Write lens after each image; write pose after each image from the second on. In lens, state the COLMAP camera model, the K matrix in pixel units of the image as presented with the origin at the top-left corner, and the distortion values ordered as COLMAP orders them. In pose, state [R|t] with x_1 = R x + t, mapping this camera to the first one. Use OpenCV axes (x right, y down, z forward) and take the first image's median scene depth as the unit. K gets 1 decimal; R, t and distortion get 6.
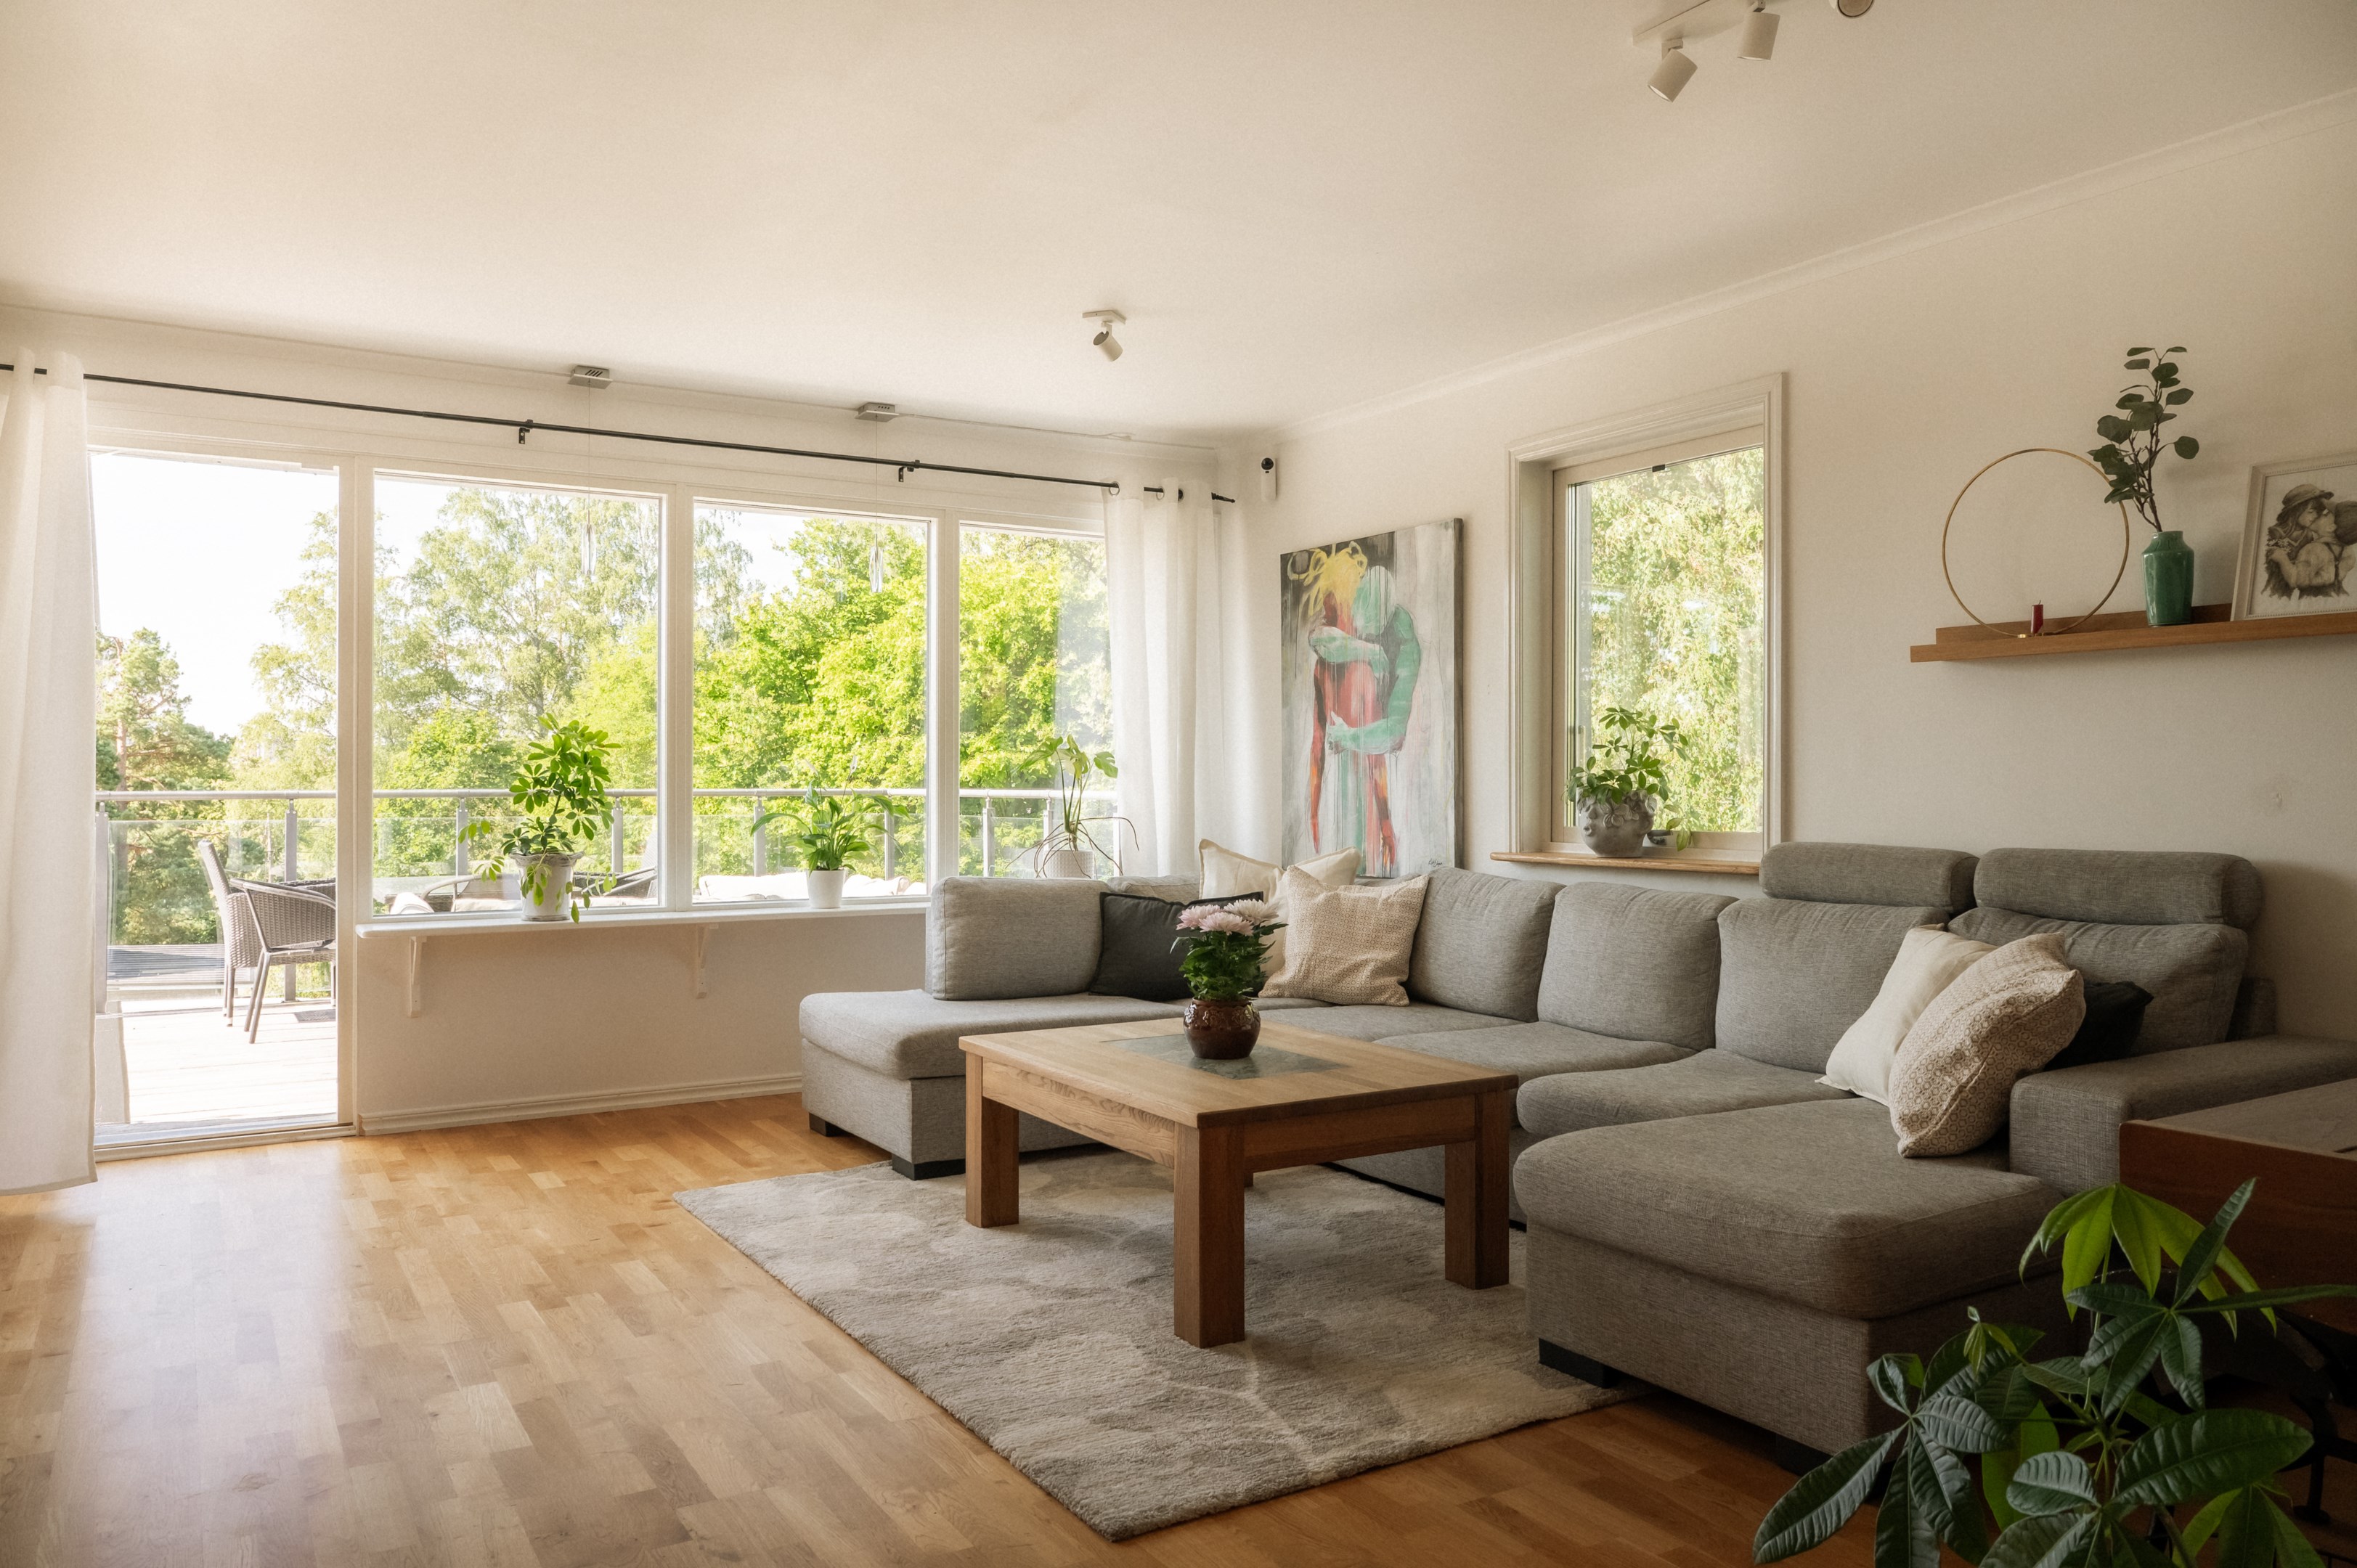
lens RADIAL K [[1653.8, 0, 1178.5], [0, 1653.8, 784.0], [0, 0, 1]] dist [0.000804, -0.006606]
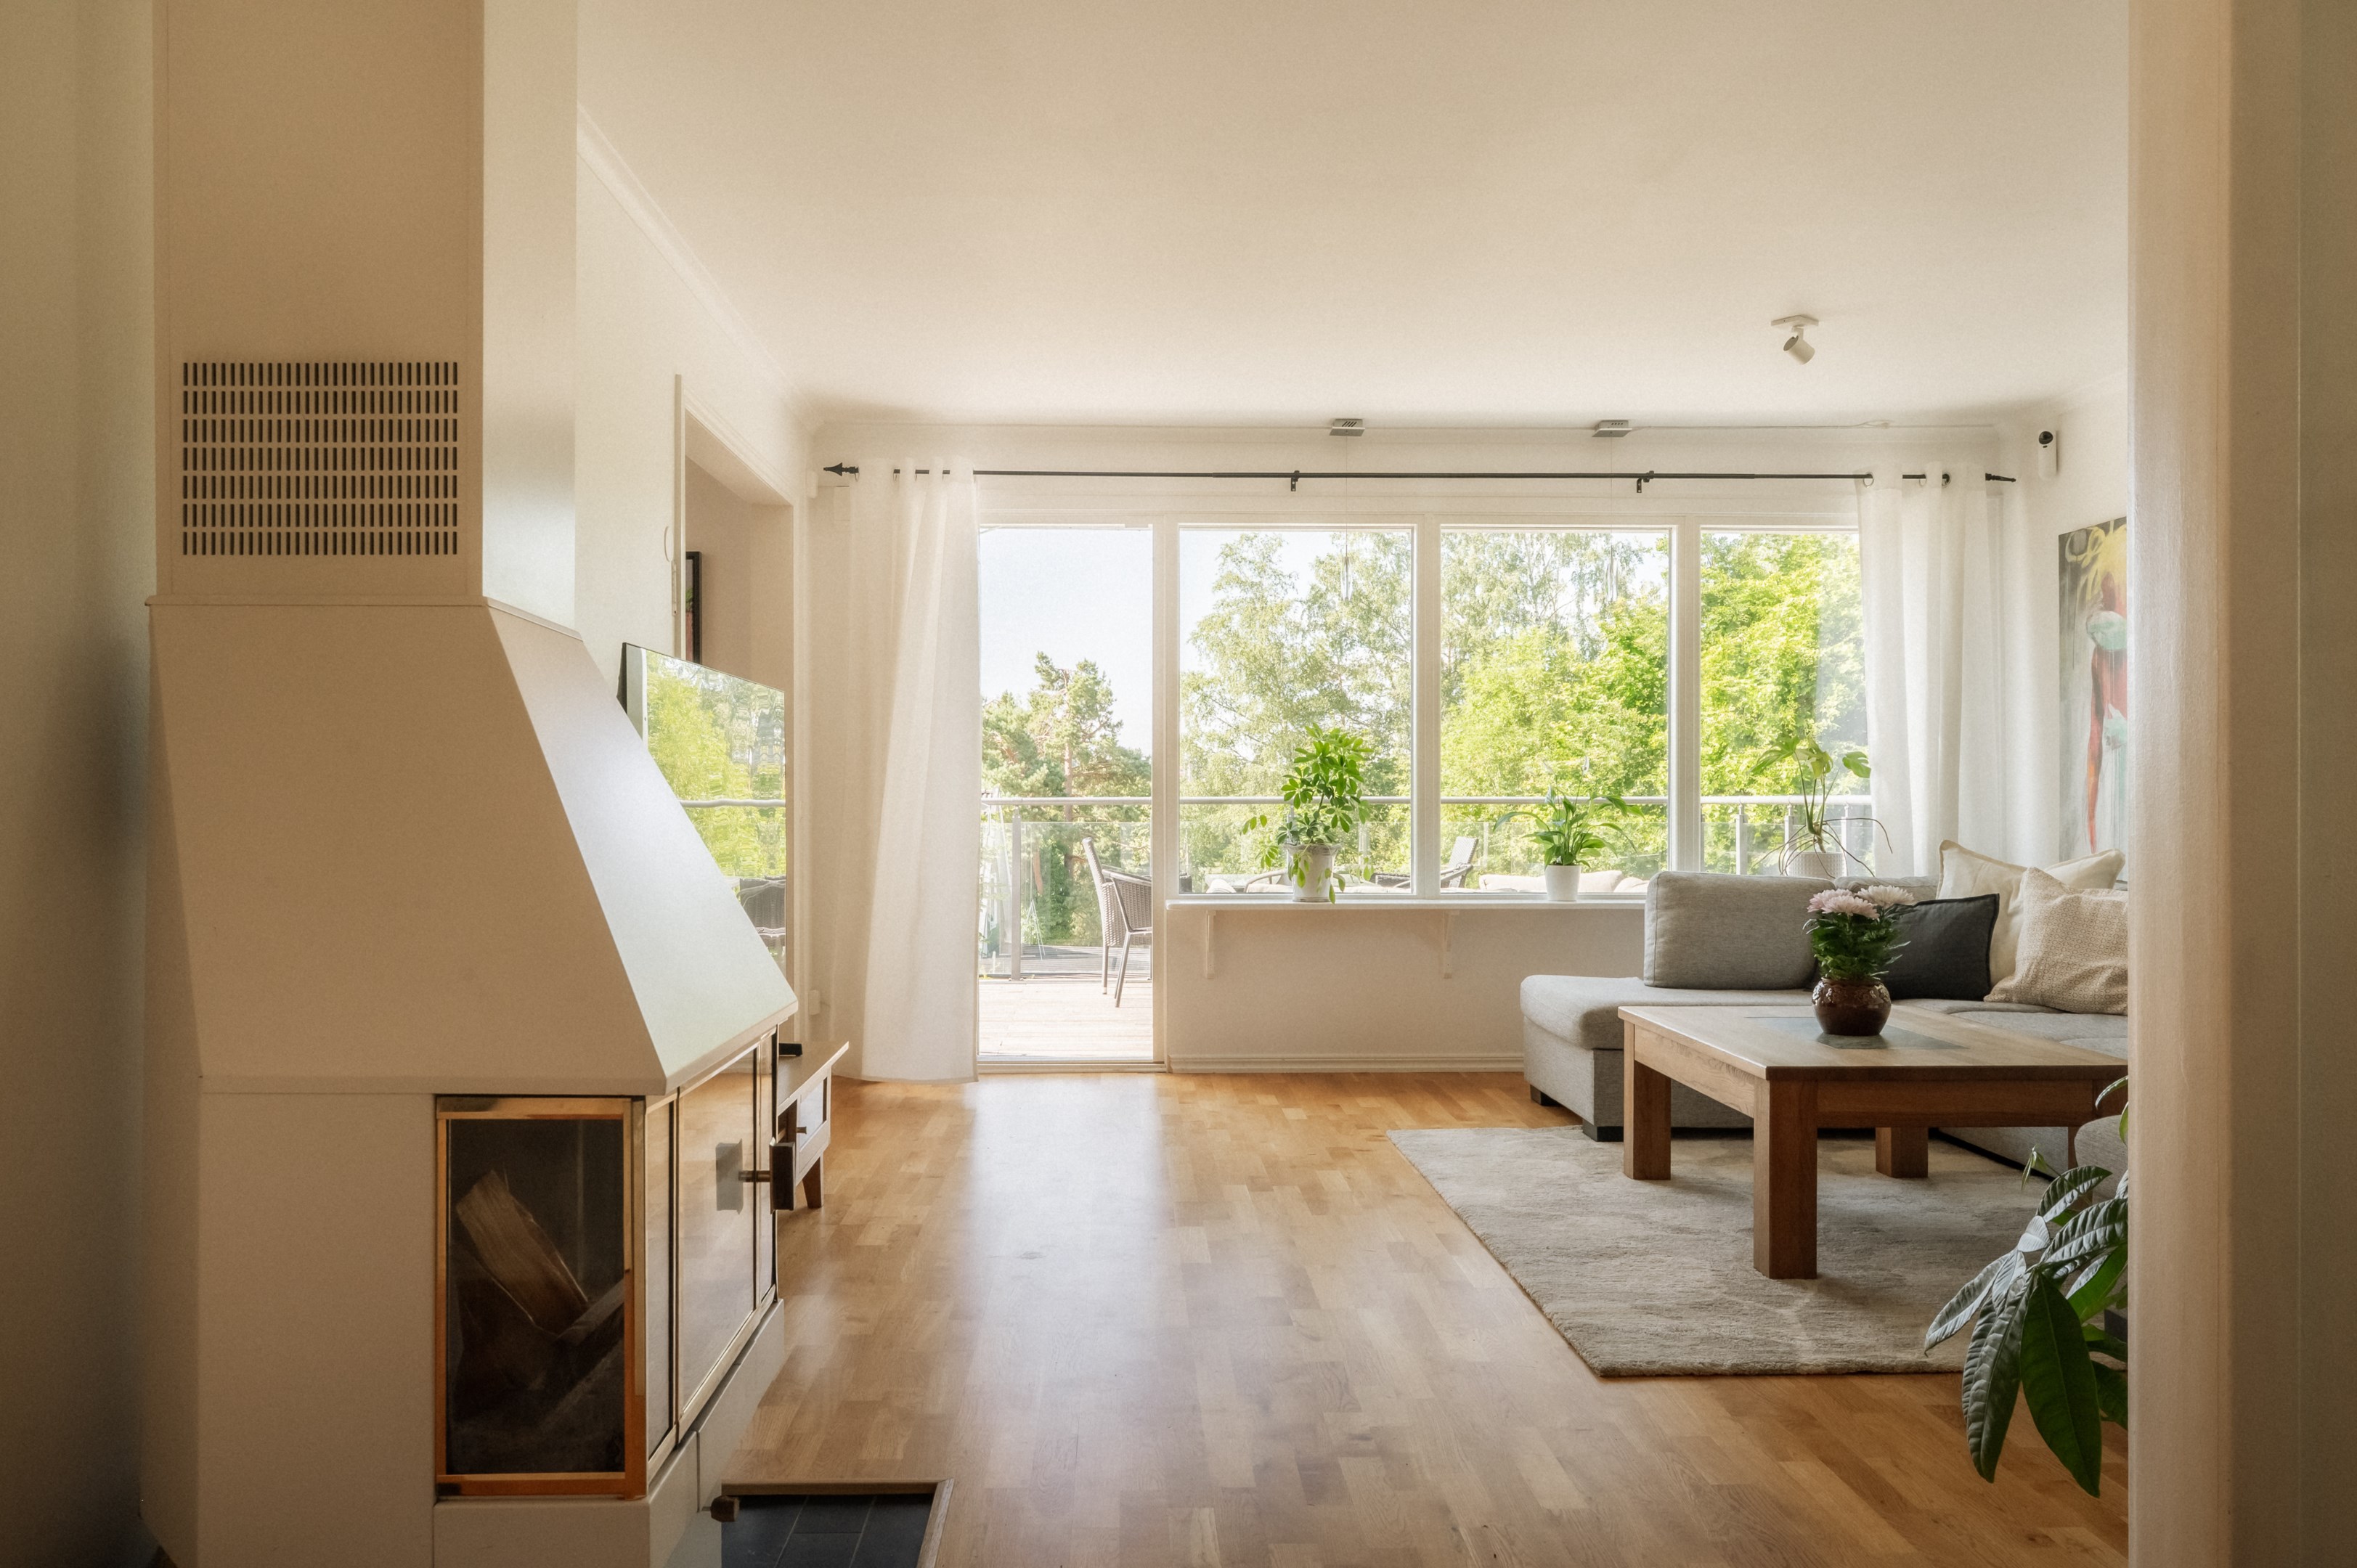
lens RADIAL K [[1791.3, 0, 1176.9], [0, 1791.3, 833.4], [0, 0, 1]] dist [0.002603, -0.001188]
pose [[0.871799, 0.008409, -0.489791, 0.148898], [-0.000271, 0.999861, 0.016683, 0.013554], [0.489863, -0.014411, 0.871680, -0.139797]]
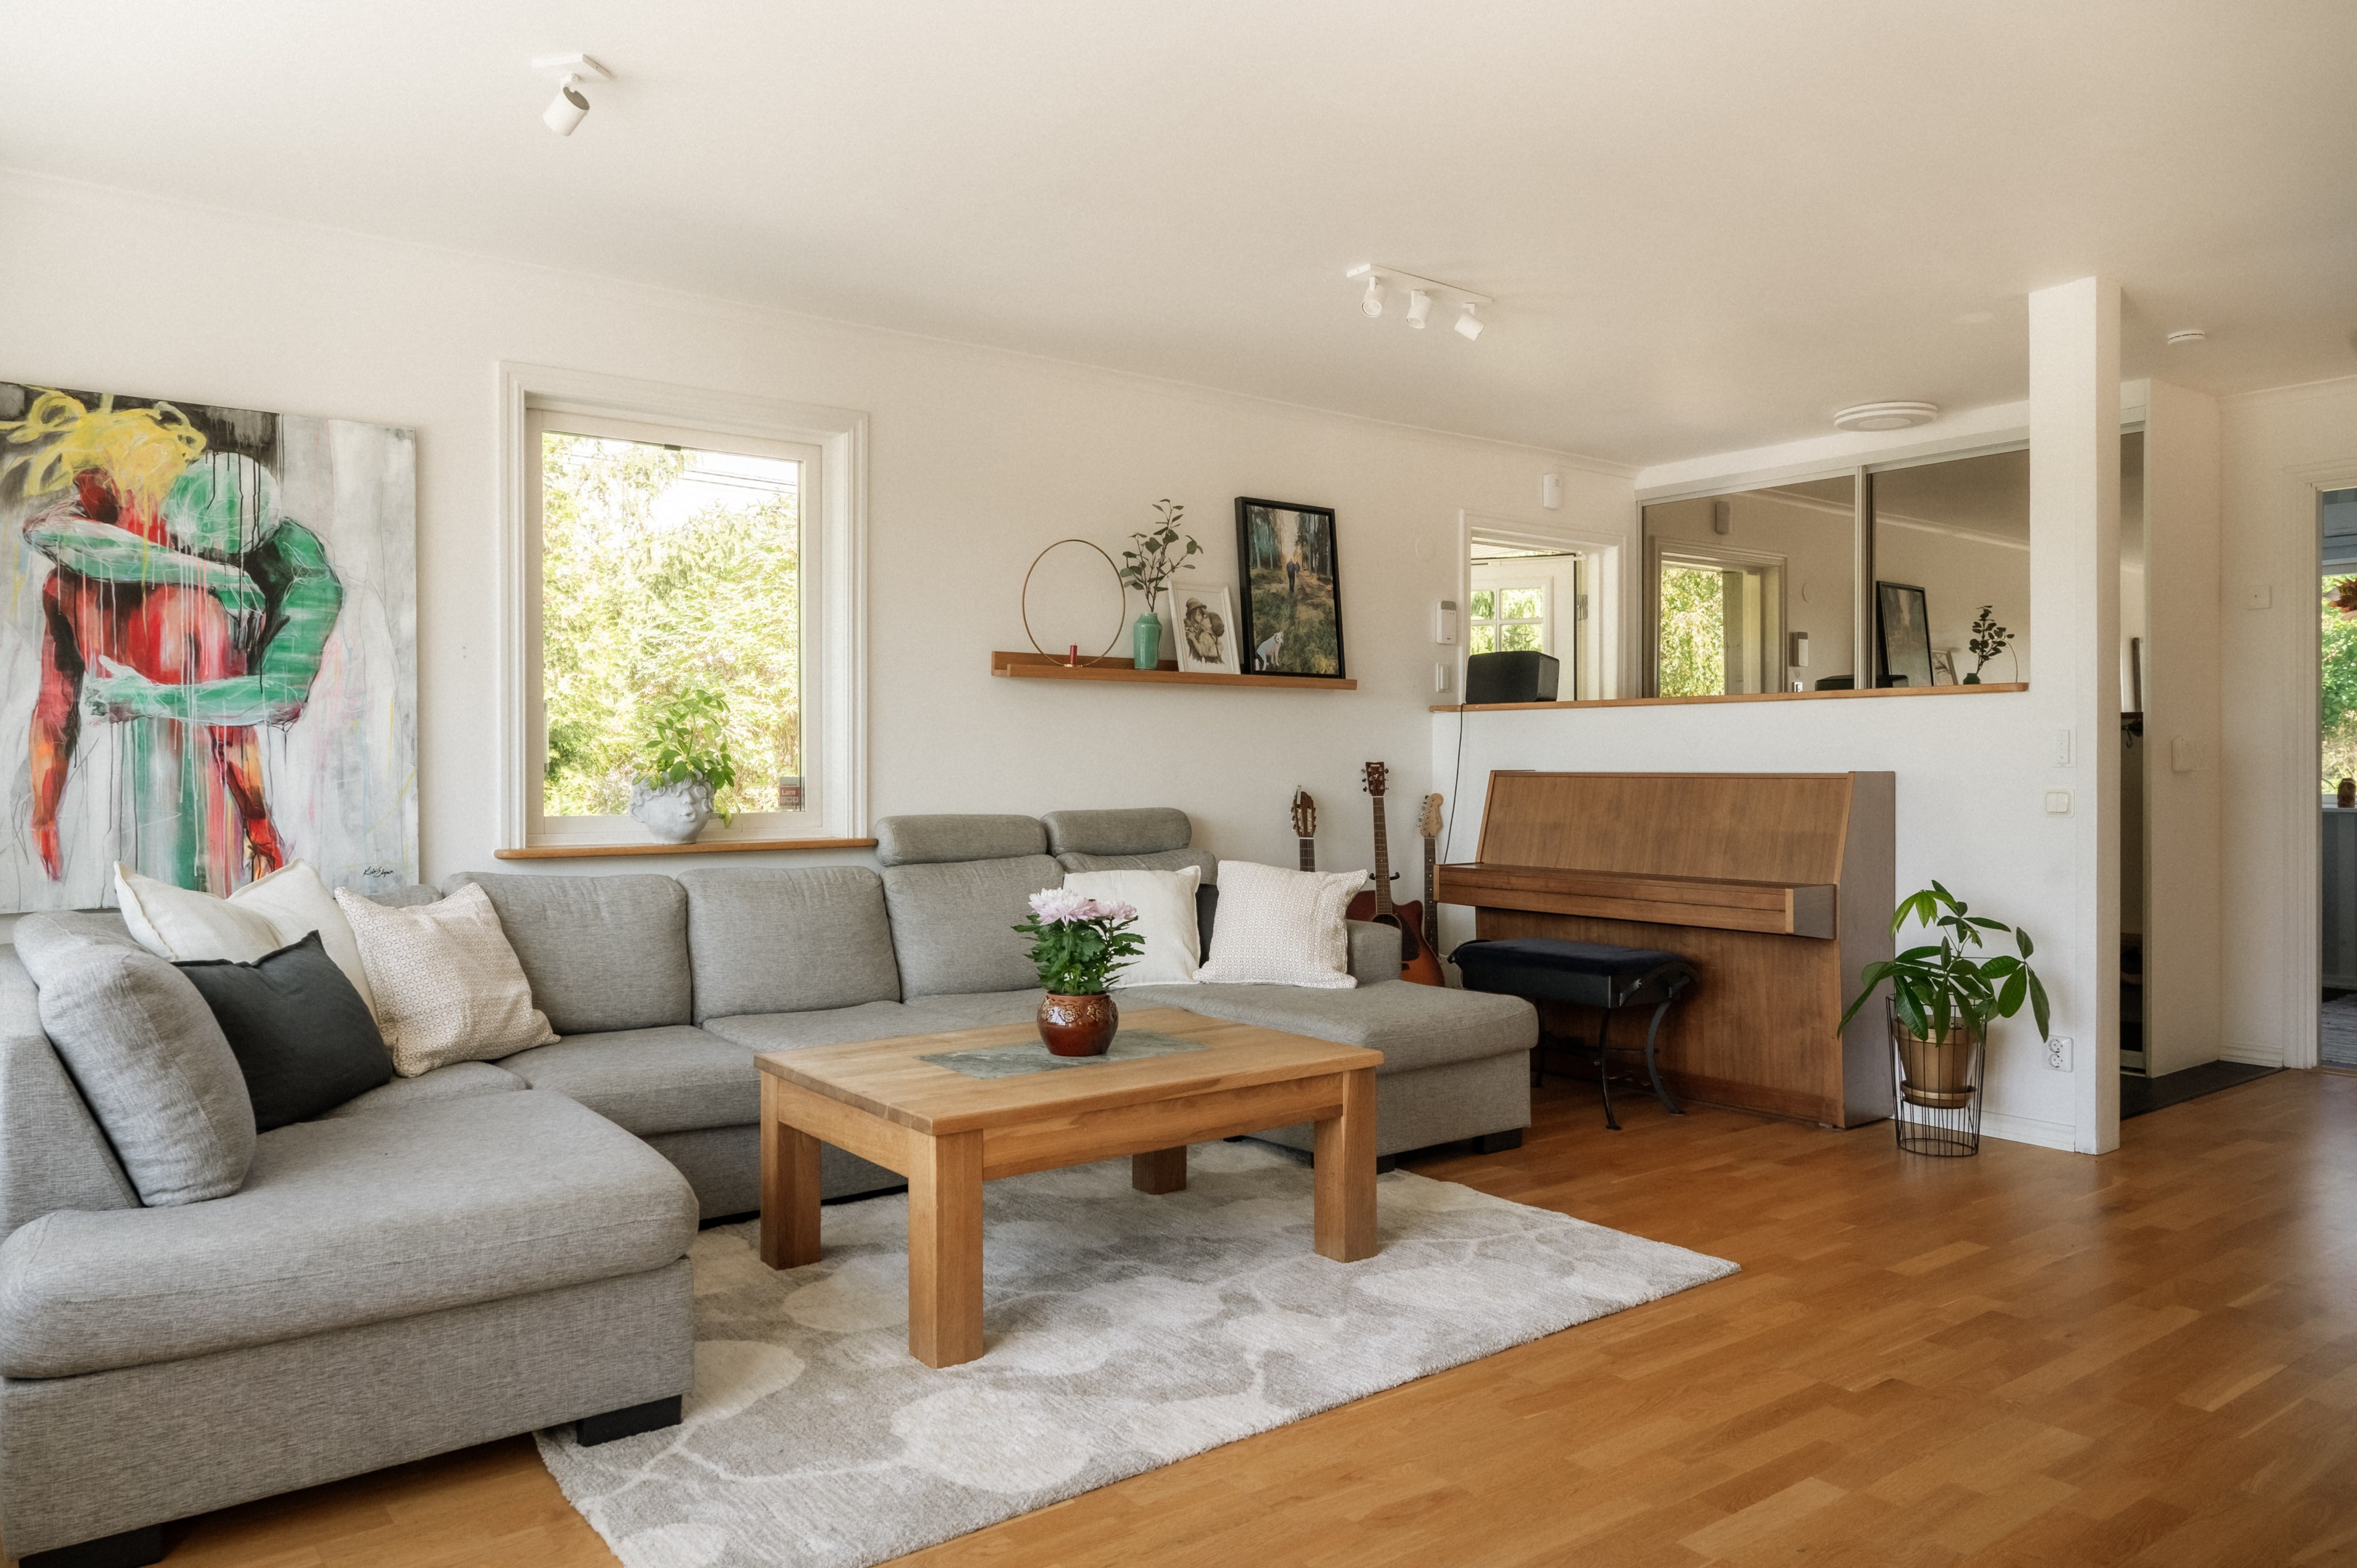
lens RADIAL K [[1595.8, 0, 1178.5], [0, 1595.8, 784.0], [0, 0, 1]] dist [-0.000181, -0.000007]
pose [[-0.094689, -0.012063, 0.995434, -0.643447], [0.001222, 0.999924, 0.012234, -0.001532], [-0.995506, 0.002375, -0.094667, 0.740009]]
